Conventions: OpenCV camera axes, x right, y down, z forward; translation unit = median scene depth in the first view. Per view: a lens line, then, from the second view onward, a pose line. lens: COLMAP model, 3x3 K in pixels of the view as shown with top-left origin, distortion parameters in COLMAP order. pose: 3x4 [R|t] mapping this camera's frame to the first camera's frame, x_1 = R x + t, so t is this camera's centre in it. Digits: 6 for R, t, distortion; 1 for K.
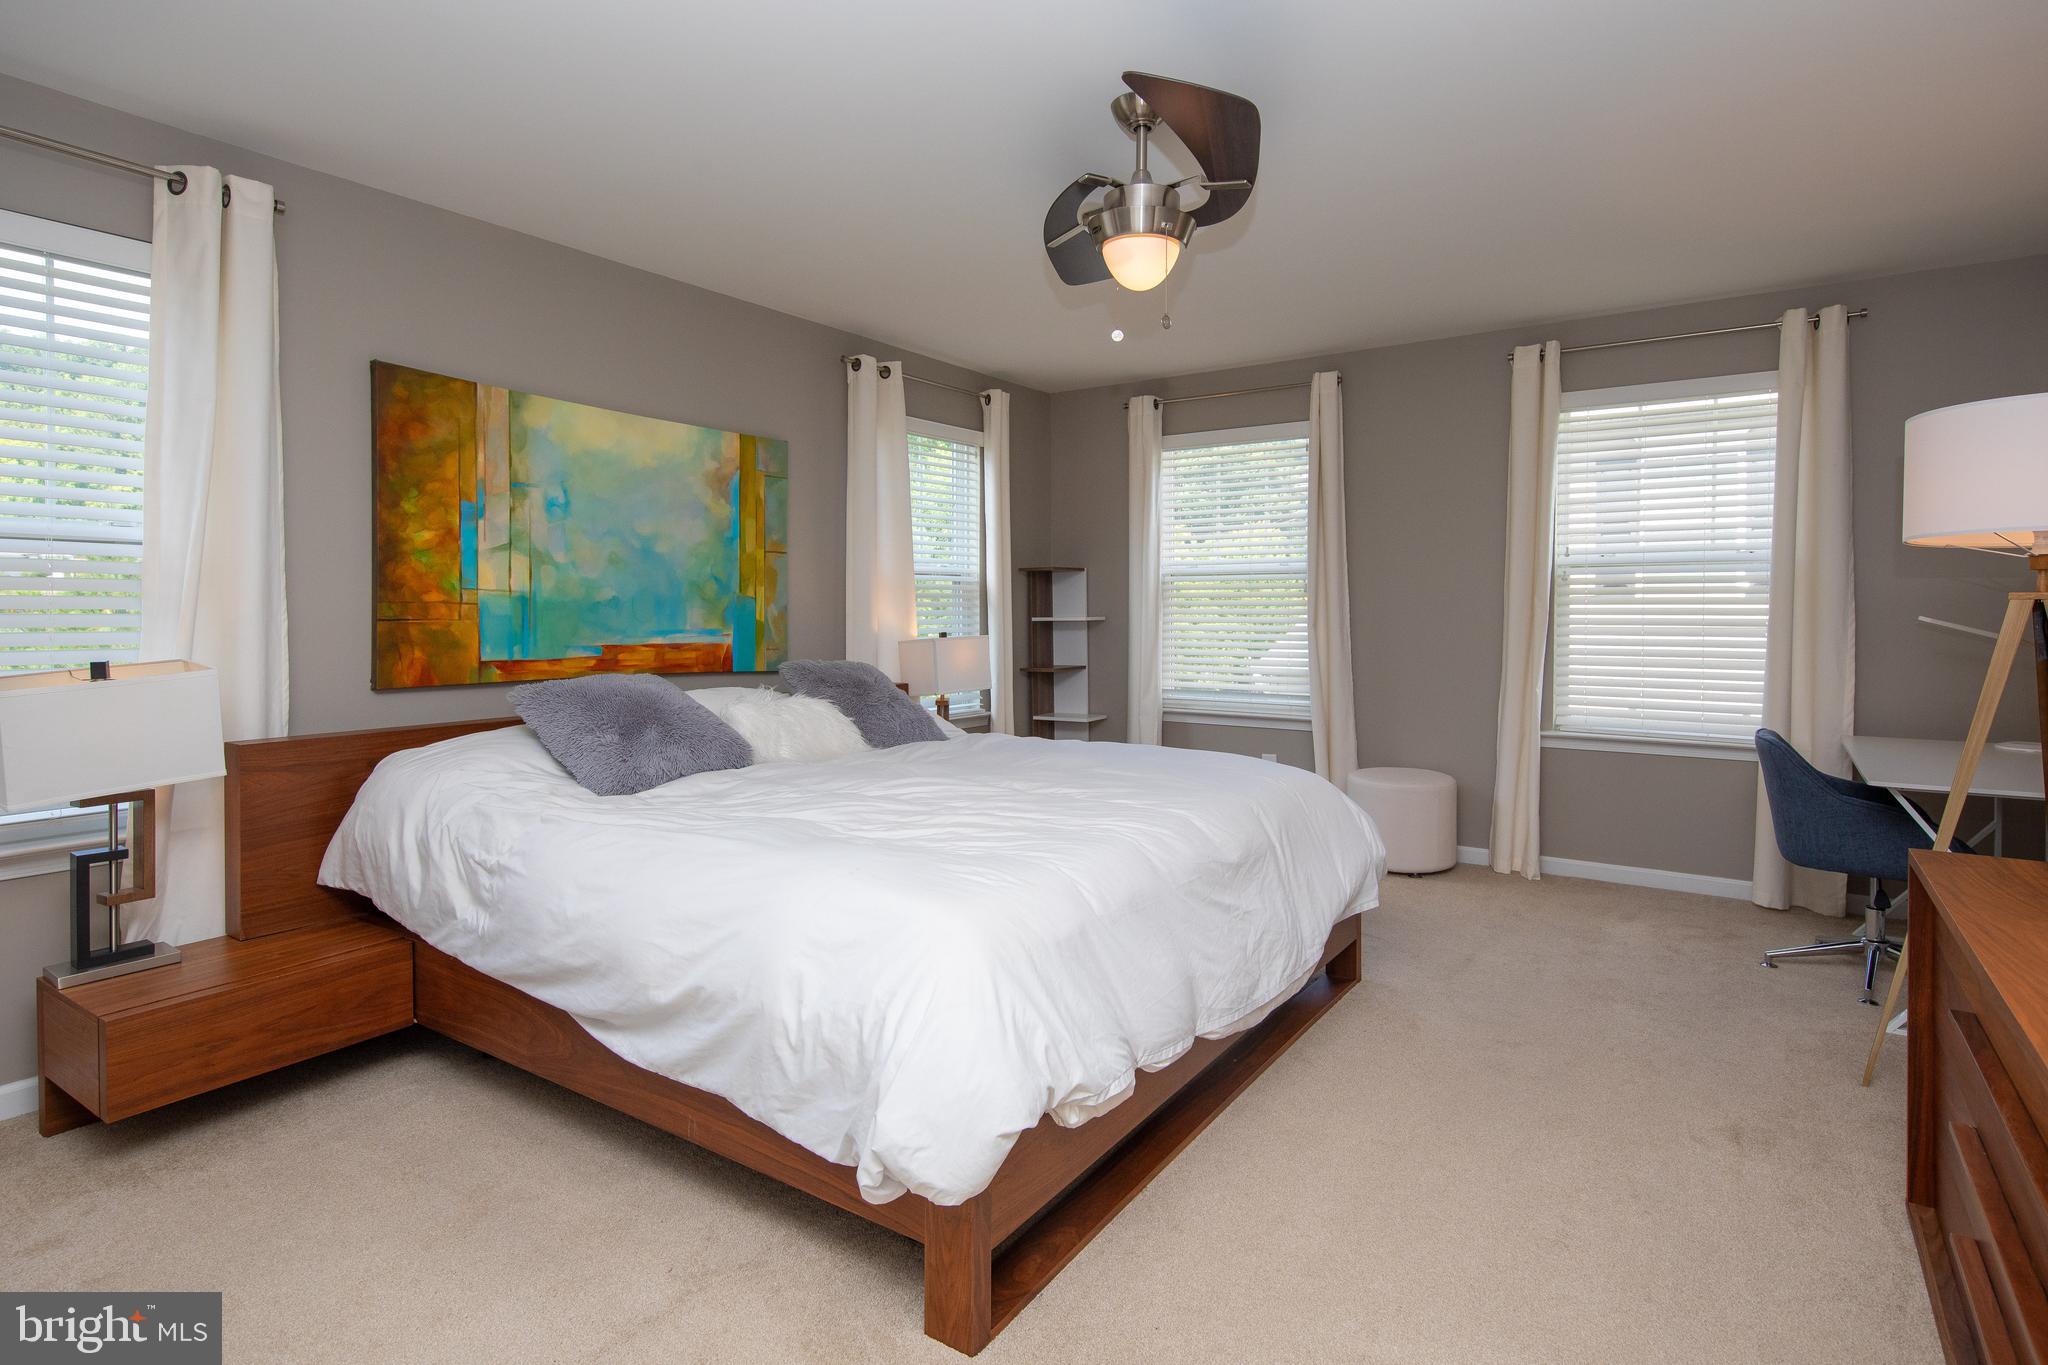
lens RADIAL K [[1064.6, 0, 1023.1], [0, 1064.6, 642.3], [0, 0, 1]] dist [0.014358, -0.000417]
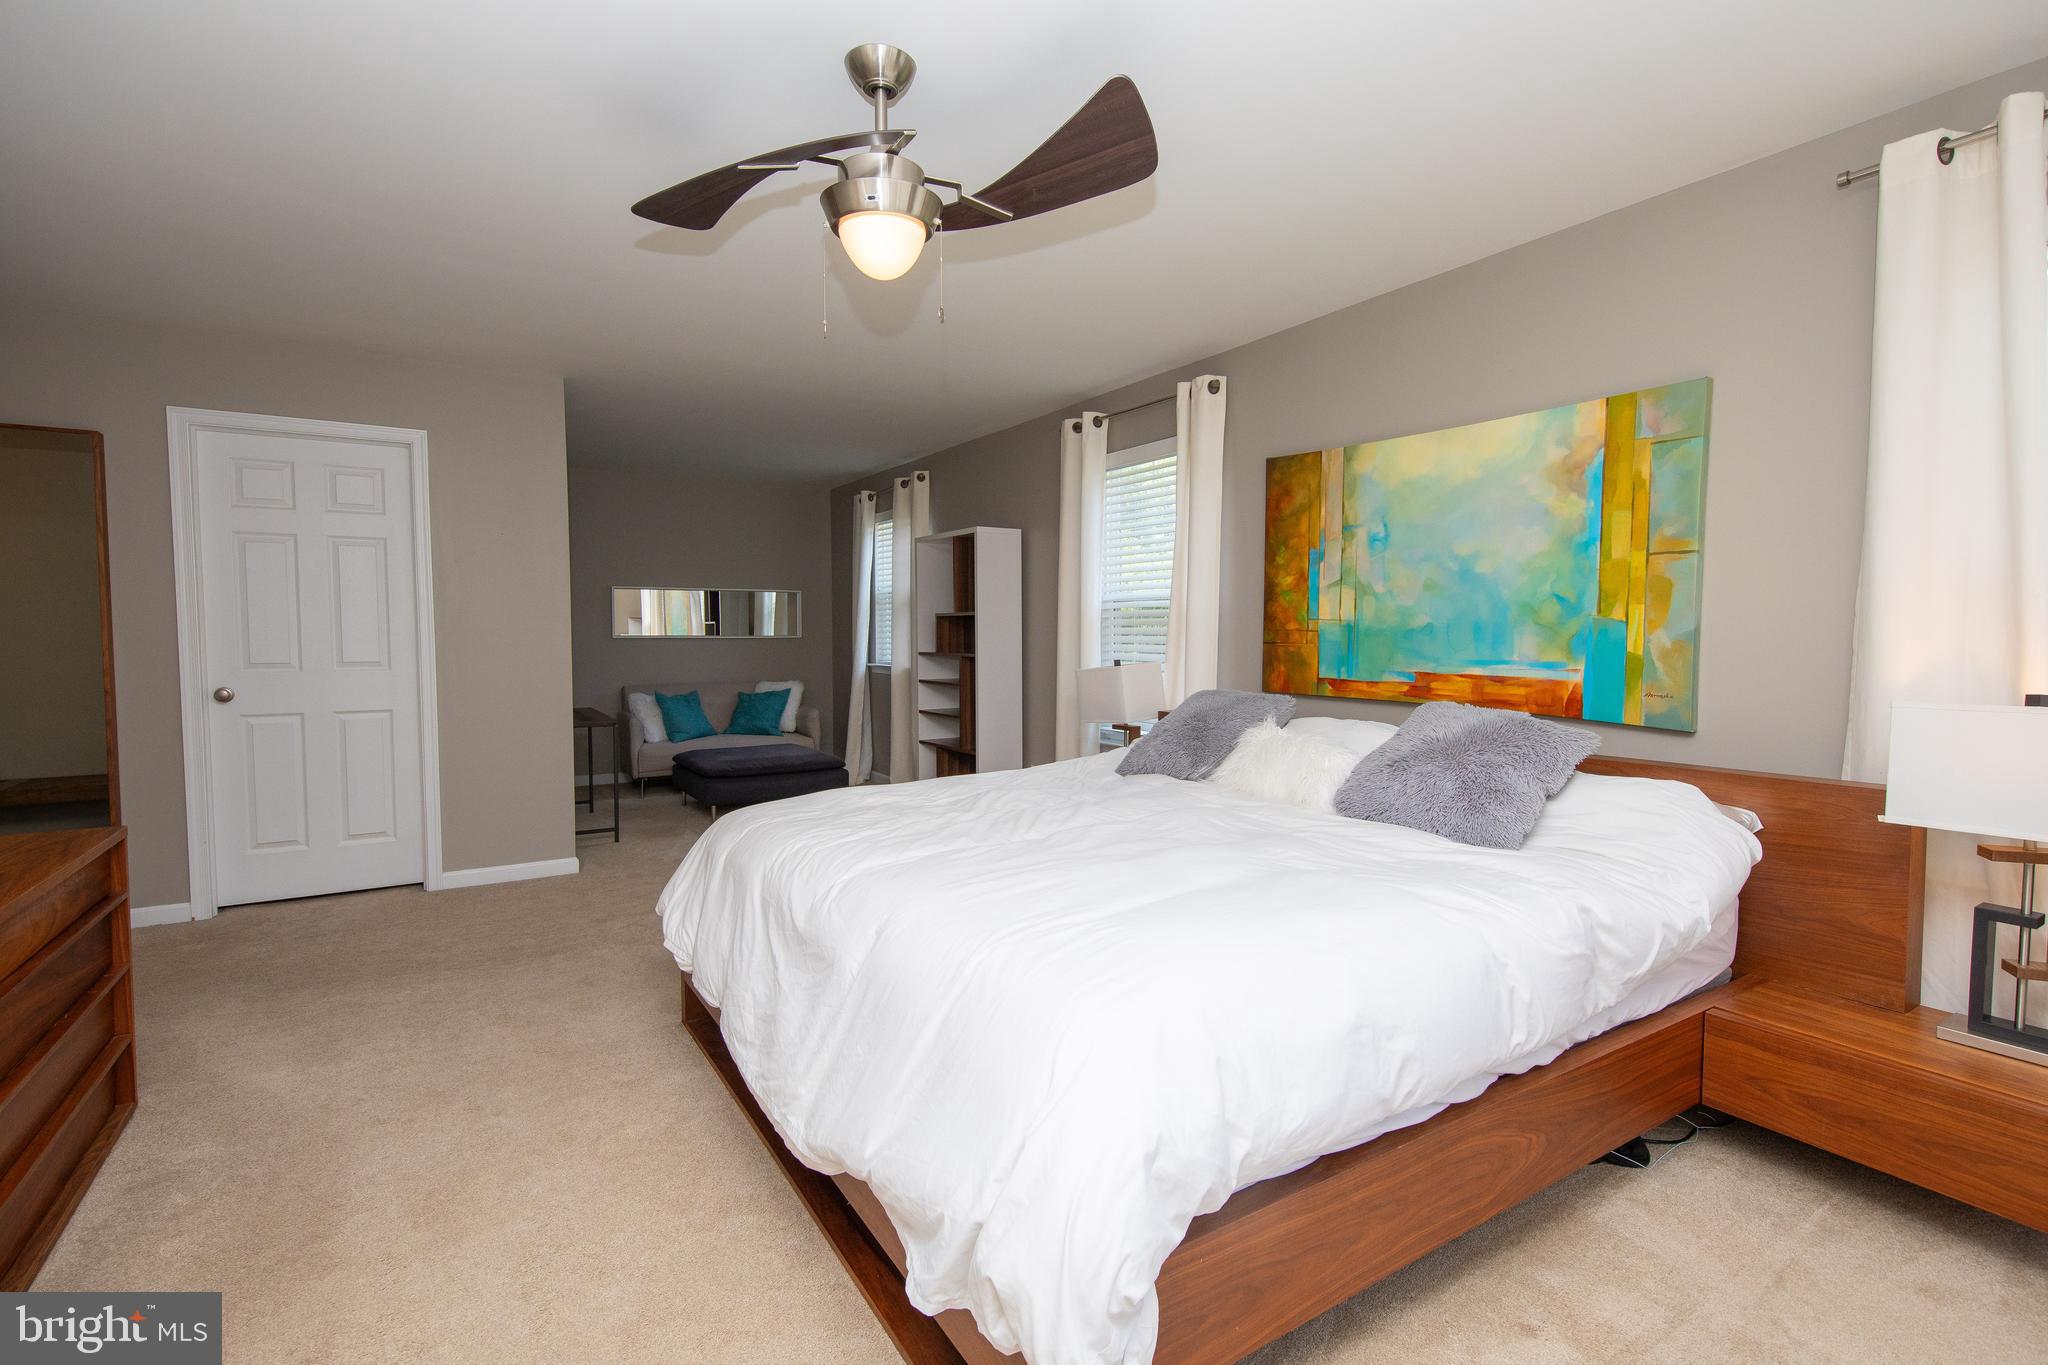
lens RADIAL K [[986.8, 0, 1026.2], [0, 986.8, 687.3], [0, 0, 1]] dist [0.001525, 0.000181]
pose [[-0.422452, 0.056550, -0.904619, 0.616716], [-0.023682, 0.997022, 0.073385, -0.043346], [0.906076, 0.052425, -0.419855, 1.085061]]
